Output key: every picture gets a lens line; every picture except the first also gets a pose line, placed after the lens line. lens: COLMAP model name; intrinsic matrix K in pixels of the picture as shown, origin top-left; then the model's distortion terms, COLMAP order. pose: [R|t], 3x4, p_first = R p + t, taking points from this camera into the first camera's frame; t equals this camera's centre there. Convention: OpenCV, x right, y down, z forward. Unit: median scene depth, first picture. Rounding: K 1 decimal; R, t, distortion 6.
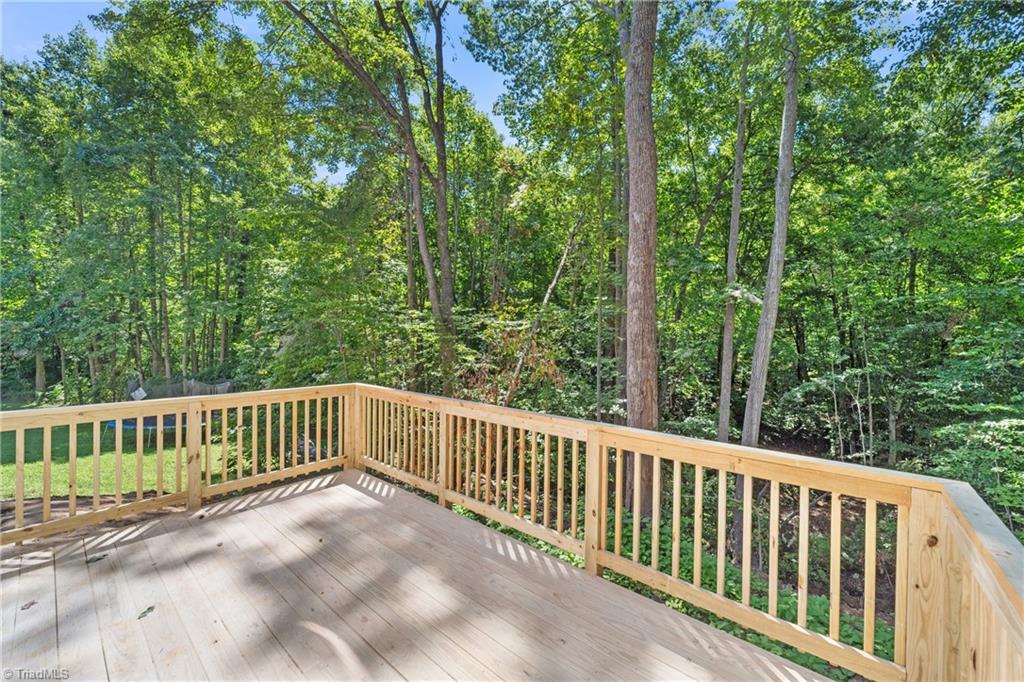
lens RADIAL K [[388.1, 0, 518.5], [0, 388.1, 342.0], [0, 0, 1]] dist [0.000232, -0.000039]
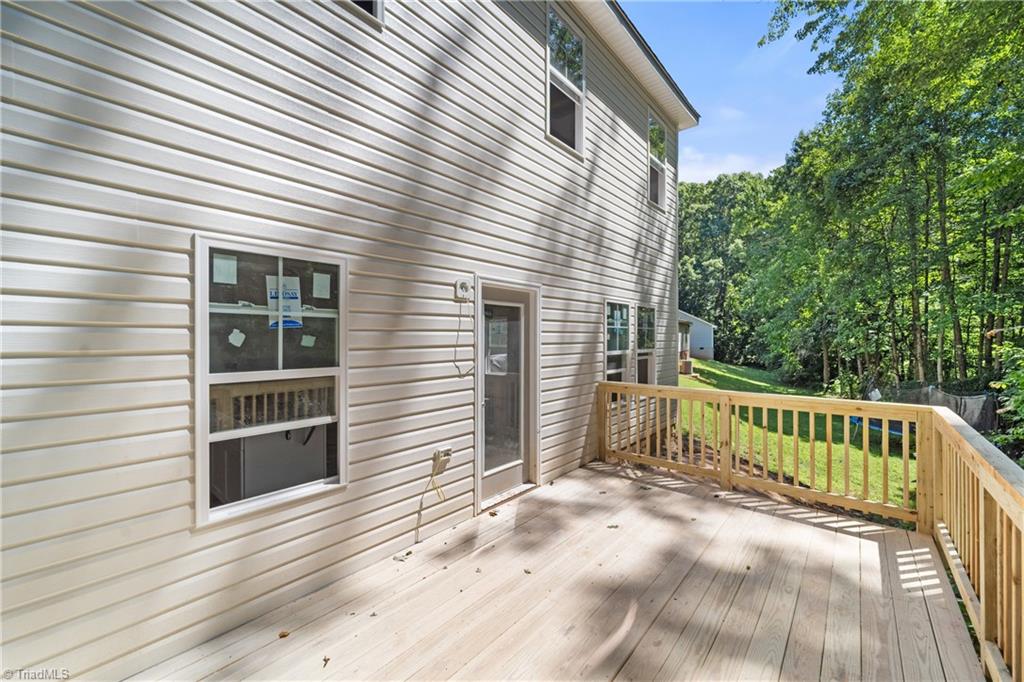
lens RADIAL K [[390.3, 0, 521.2], [0, 390.3, 338.2], [0, 0, 1]] dist [0.002101, -0.000092]
pose [[-0.024066, -0.014305, -0.999608, 0.336353], [-0.000549, 0.999898, -0.014296, 0.001540], [0.999710, 0.000204, -0.024071, 0.427155]]
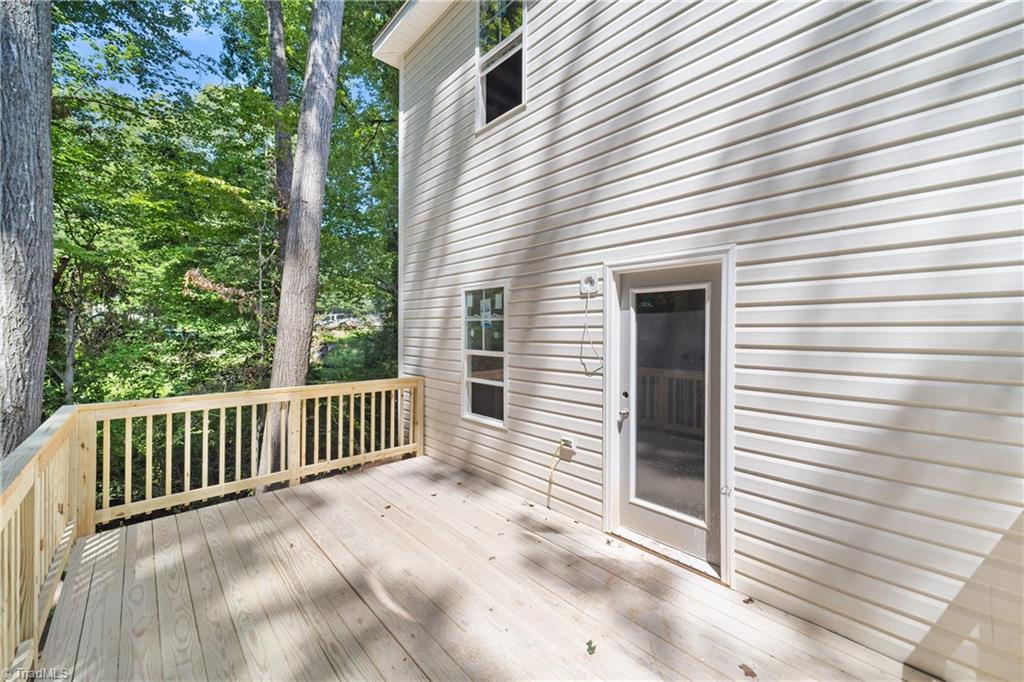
lens RADIAL K [[379.1, 0, 512.1], [0, 379.1, 333.6], [0, 0, 1]] dist [-0.001412, -0.000168]
pose [[-0.993835, -0.025871, 0.107810, -0.532607], [-0.025517, 0.999664, 0.004662, -0.014217], [-0.107895, 0.001882, -0.994161, 1.170772]]
